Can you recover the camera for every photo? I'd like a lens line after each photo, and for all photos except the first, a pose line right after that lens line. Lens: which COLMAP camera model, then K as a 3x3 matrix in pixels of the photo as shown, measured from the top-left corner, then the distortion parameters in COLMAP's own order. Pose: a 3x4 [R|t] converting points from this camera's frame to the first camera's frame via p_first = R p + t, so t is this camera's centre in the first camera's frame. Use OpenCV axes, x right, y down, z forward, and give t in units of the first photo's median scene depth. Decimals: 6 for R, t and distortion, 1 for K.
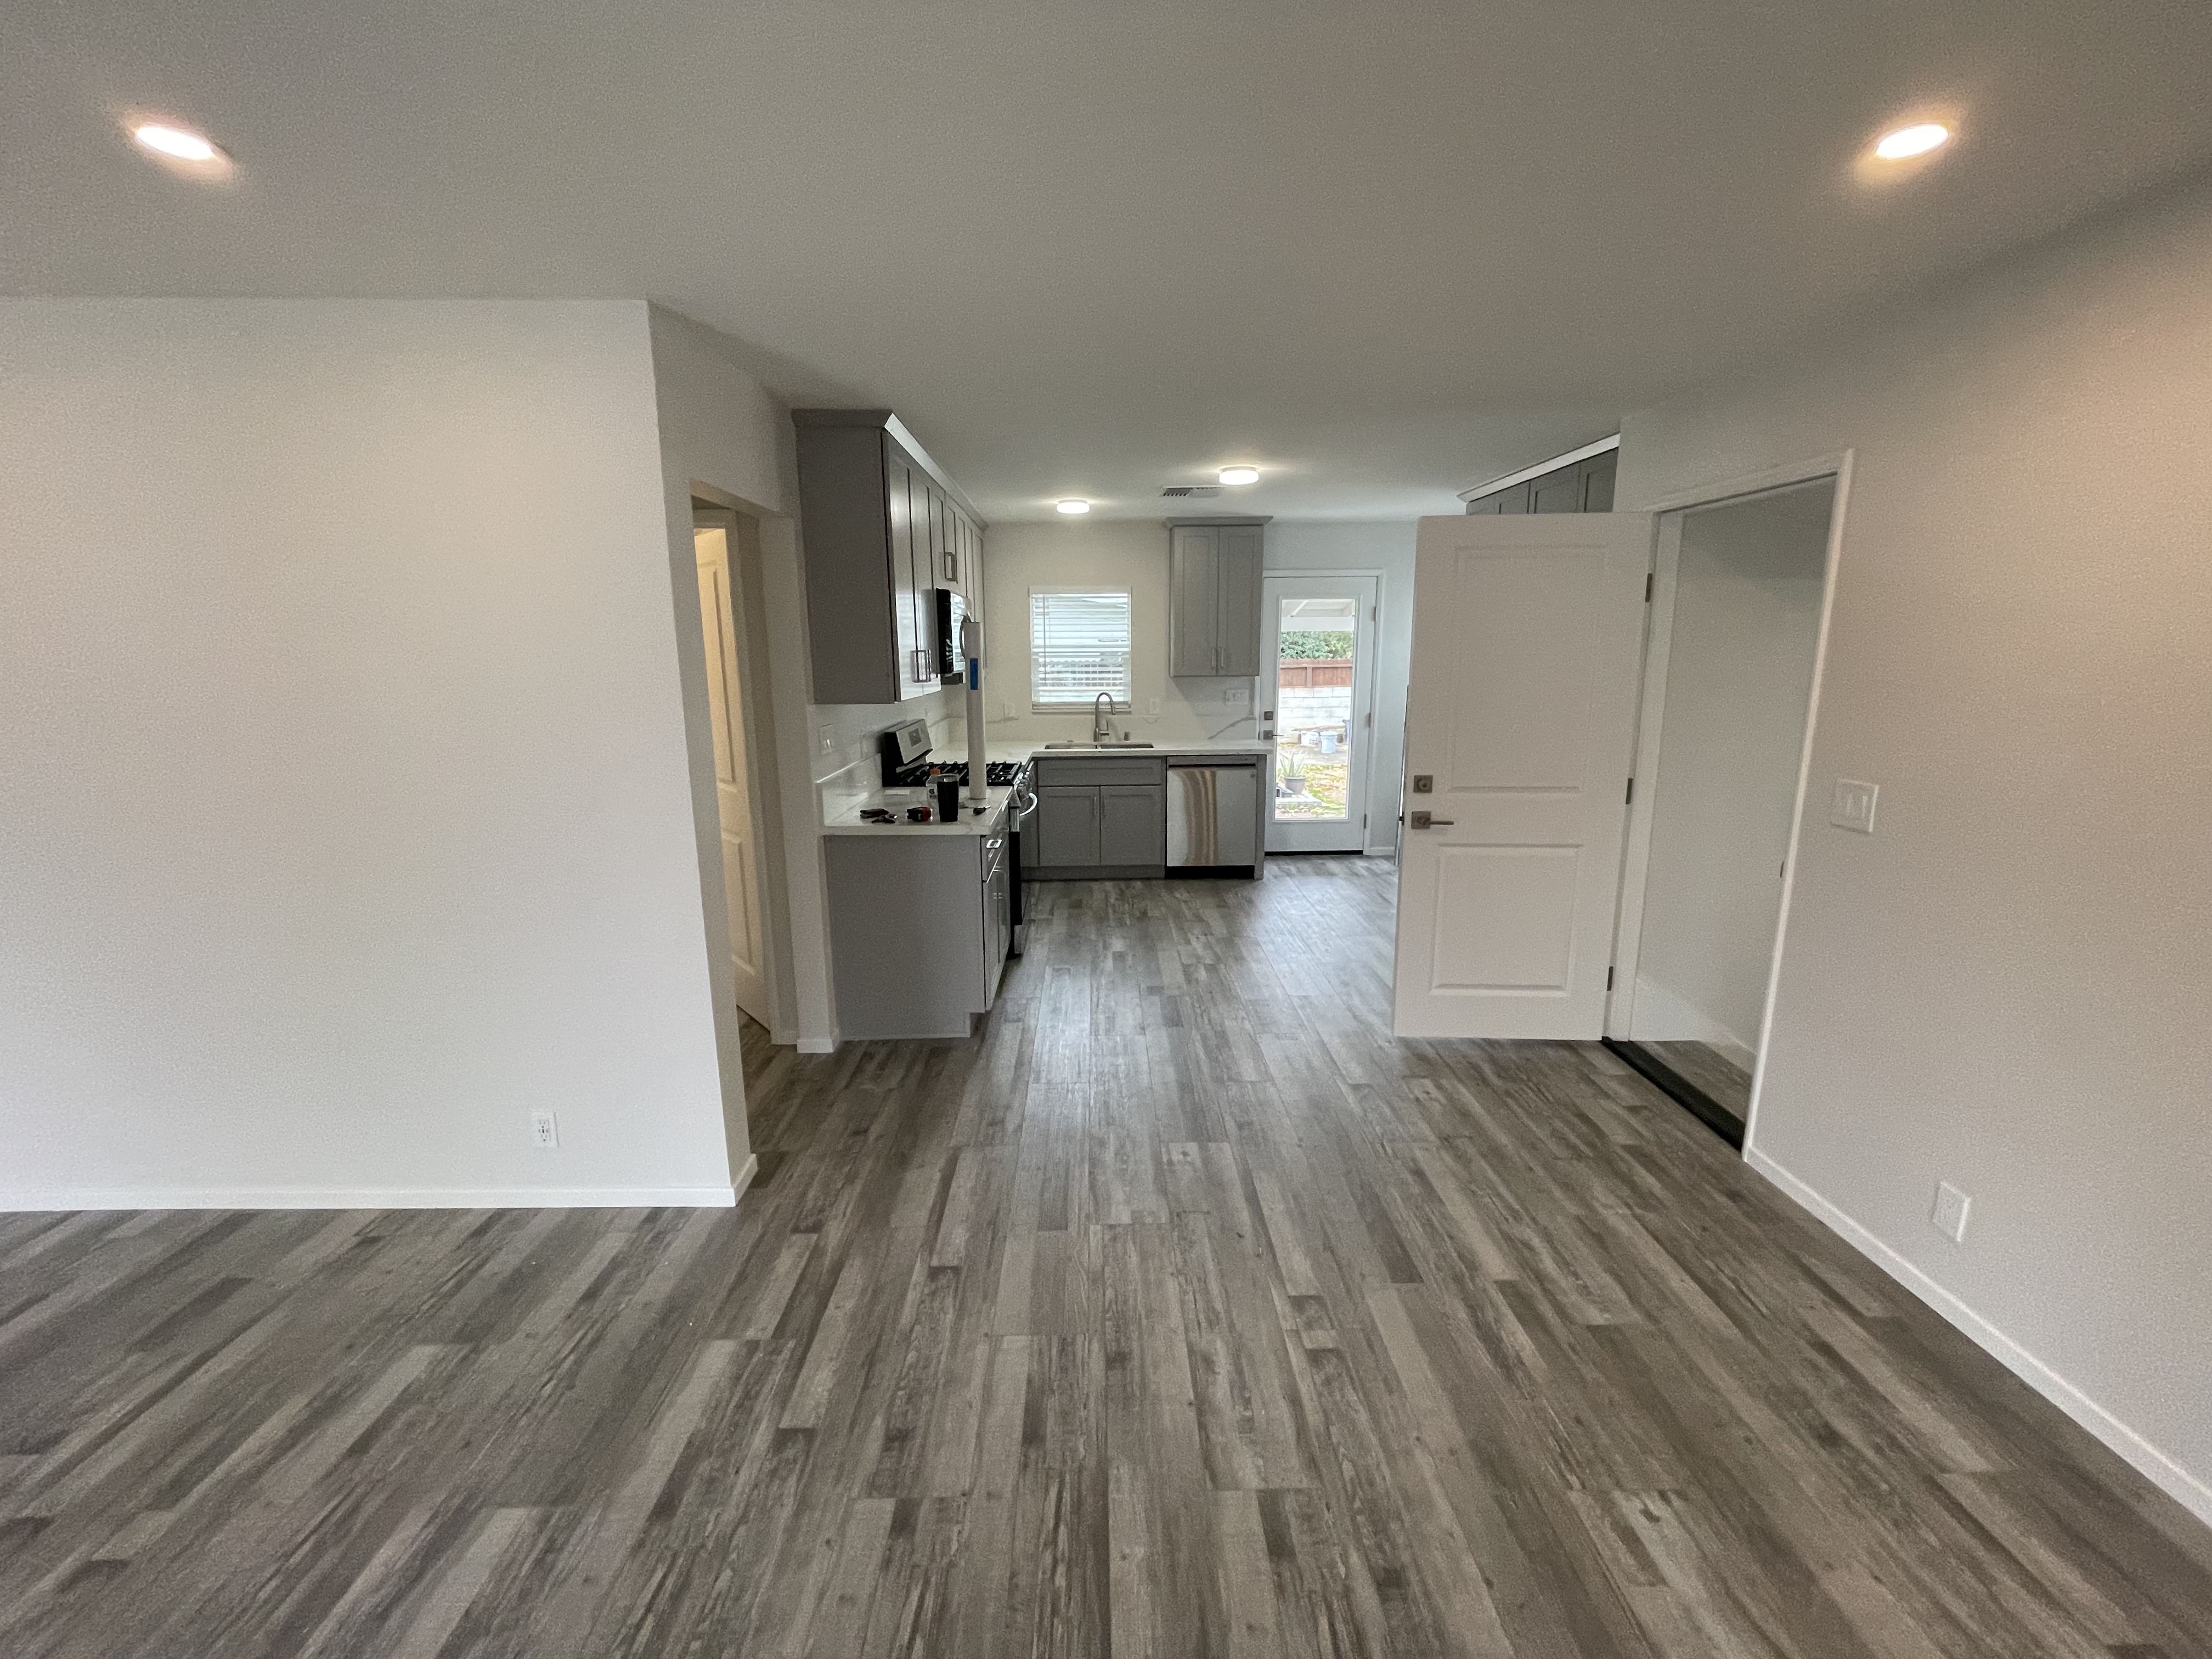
lens RADIAL K [[895.1, 0, 1091.7], [0, 895.1, 833.1], [0, 0, 1]] dist [-0.031291, 0.000127]
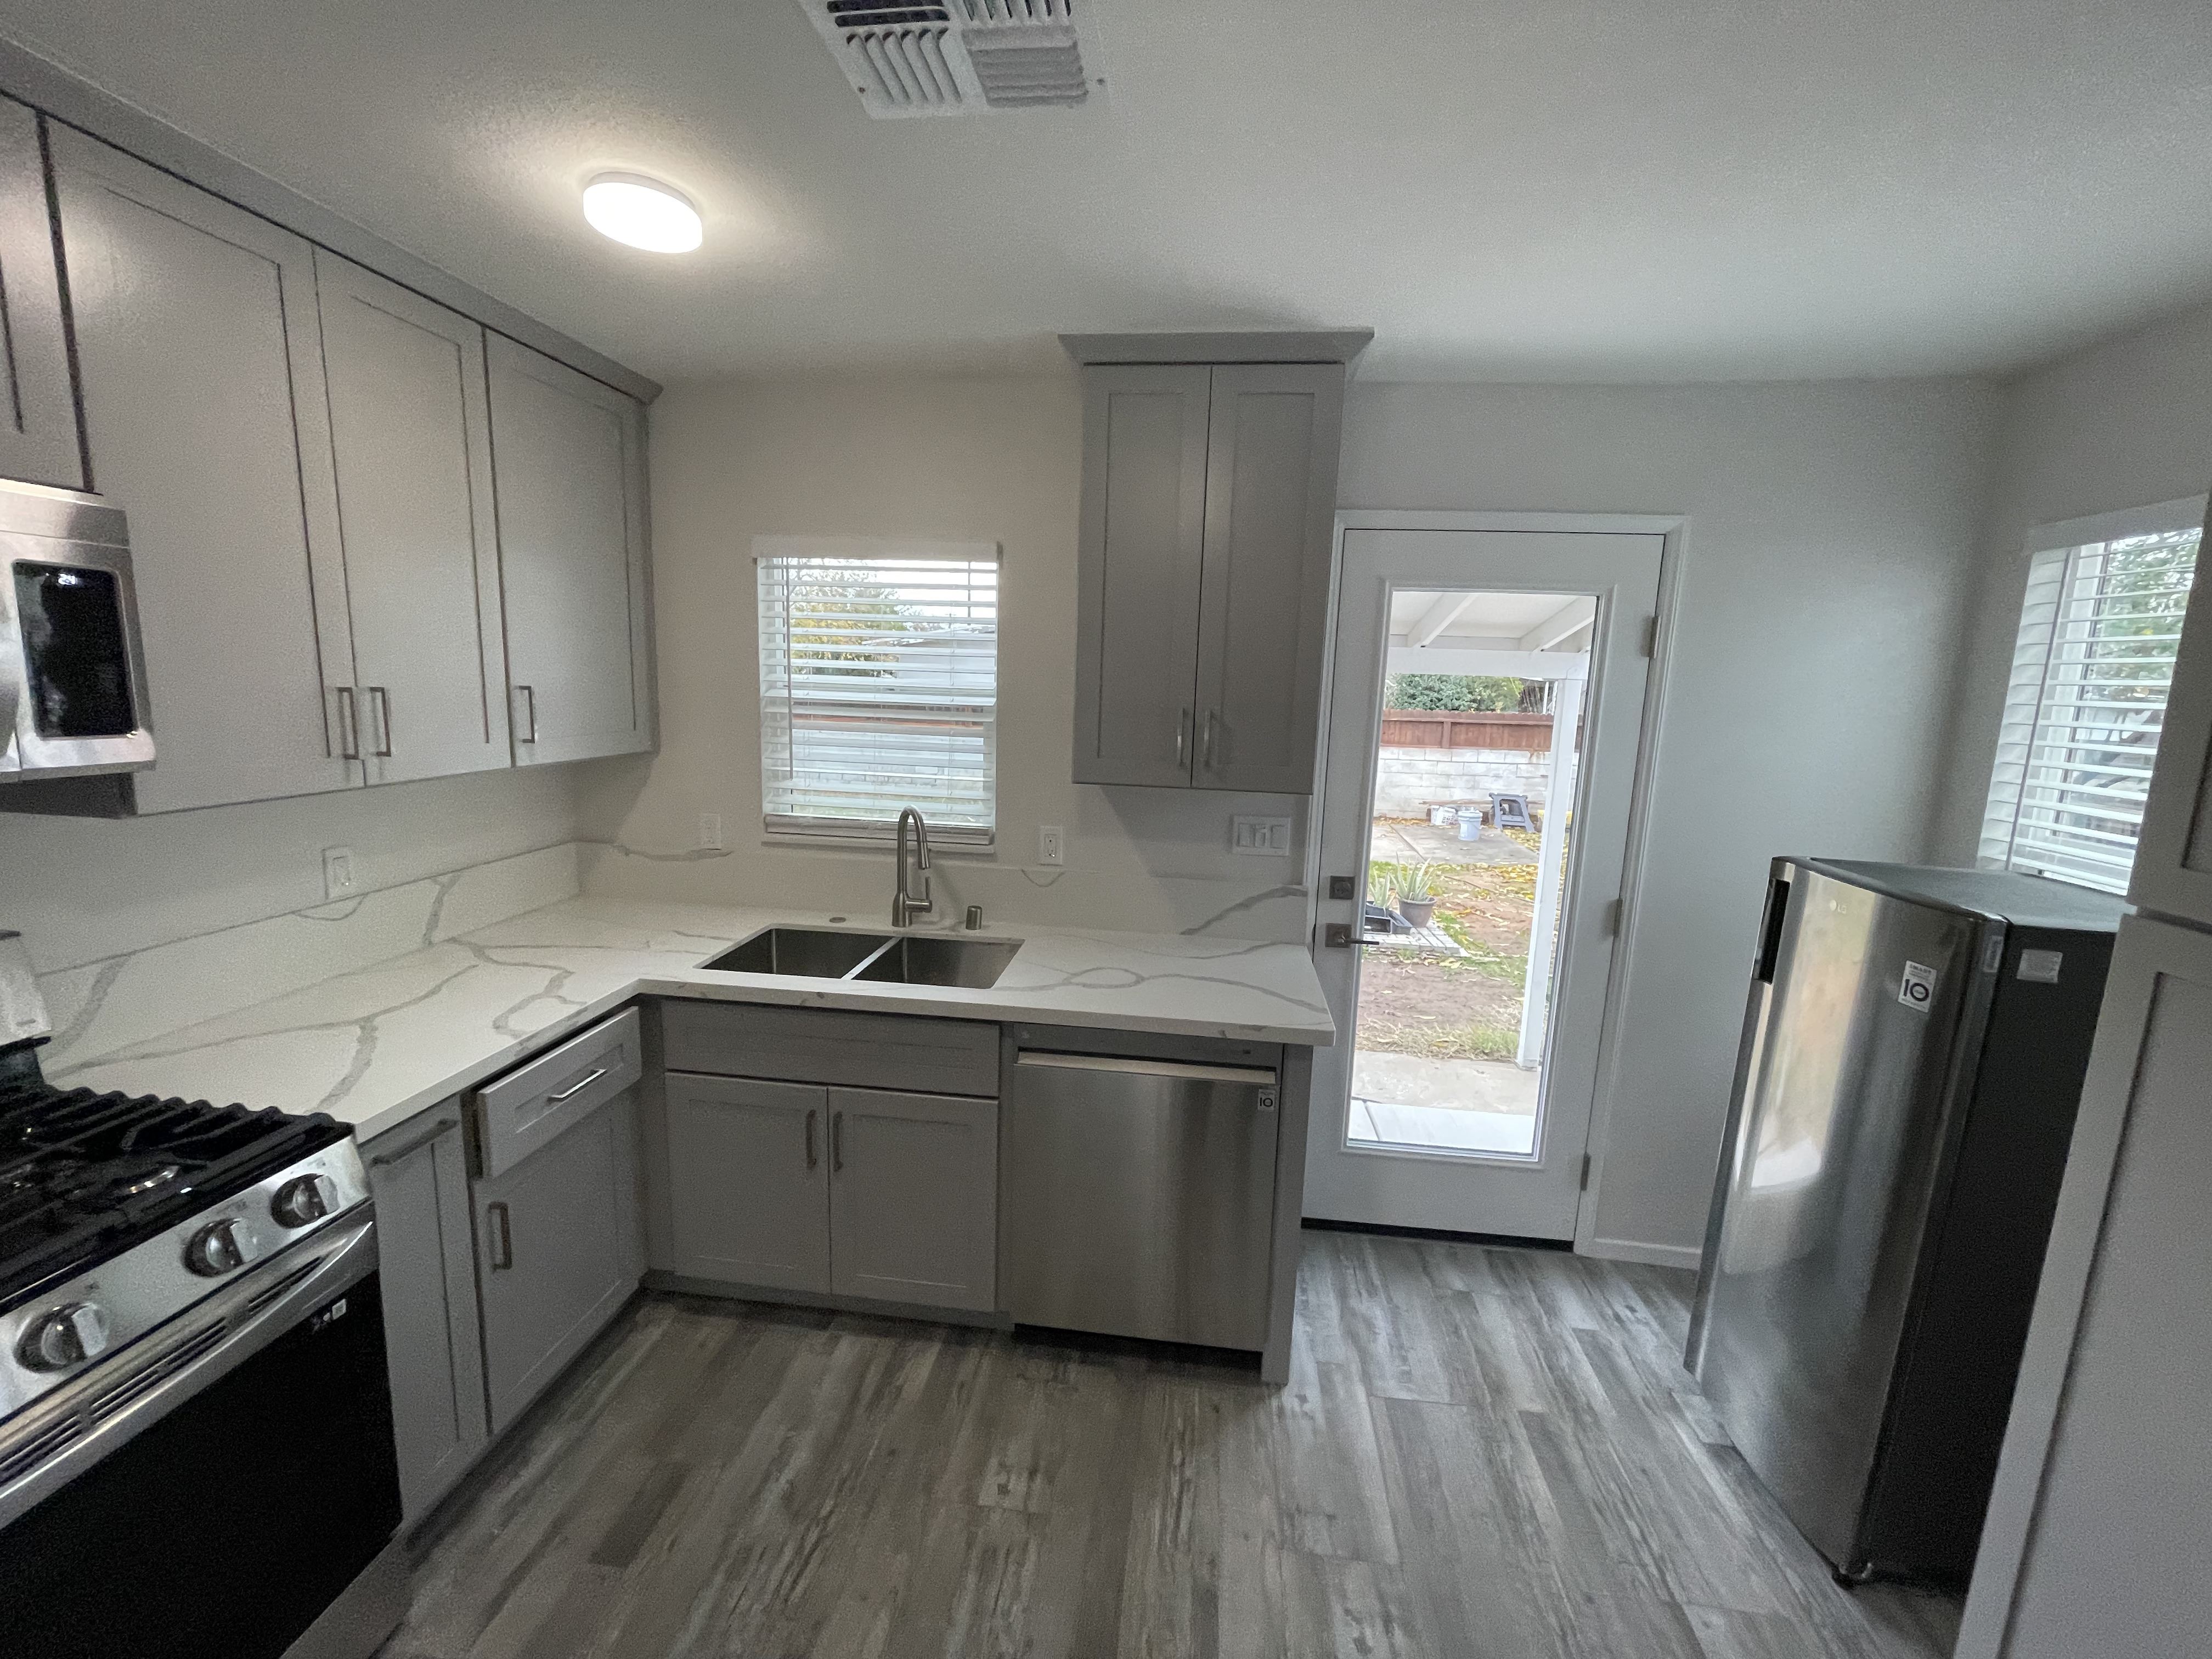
lens RADIAL K [[895.1, 0, 1118.0], [0, 895.1, 818.6], [0, 0, 1]] dist [-0.031291, 0.000127]
pose [[0.992475, 0.059645, -0.106941, 0.141656], [-0.064904, 0.996812, -0.046394, -0.136656], [0.103833, 0.052986, 0.993182, 0.606026]]
